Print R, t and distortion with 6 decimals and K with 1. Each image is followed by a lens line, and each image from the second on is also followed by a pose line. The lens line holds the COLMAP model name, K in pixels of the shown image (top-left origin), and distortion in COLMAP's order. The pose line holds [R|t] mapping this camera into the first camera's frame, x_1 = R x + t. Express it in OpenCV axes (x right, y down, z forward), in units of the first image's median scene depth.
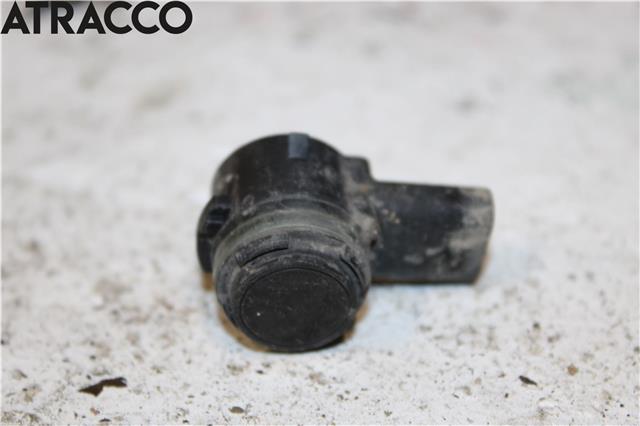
lens RADIAL K [[1492.6, 0, 321.3], [0, 1492.6, 203.3], [0, 0, 1]] dist [0.083747, 0.236499]
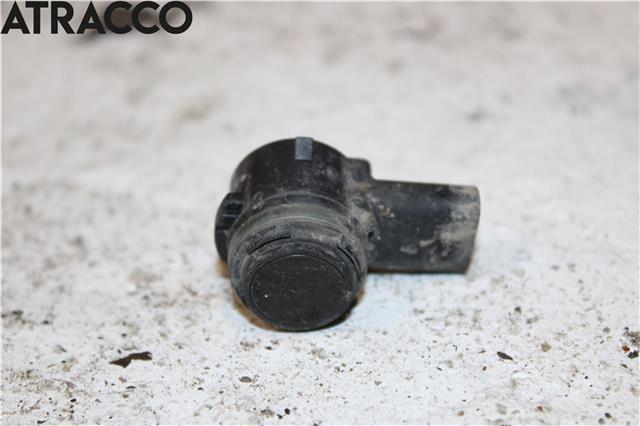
lens RADIAL K [[1543.2, 0, 320.0], [0, 1543.2, 213.0], [0, 0, 1]] dist [0.121310, 0.429061]
pose [[0.997394, -0.001273, -0.072141, 0.081755], [0.000133, 0.999875, -0.015810, 0.028930], [0.072152, 0.015759, 0.997269, -0.165437]]
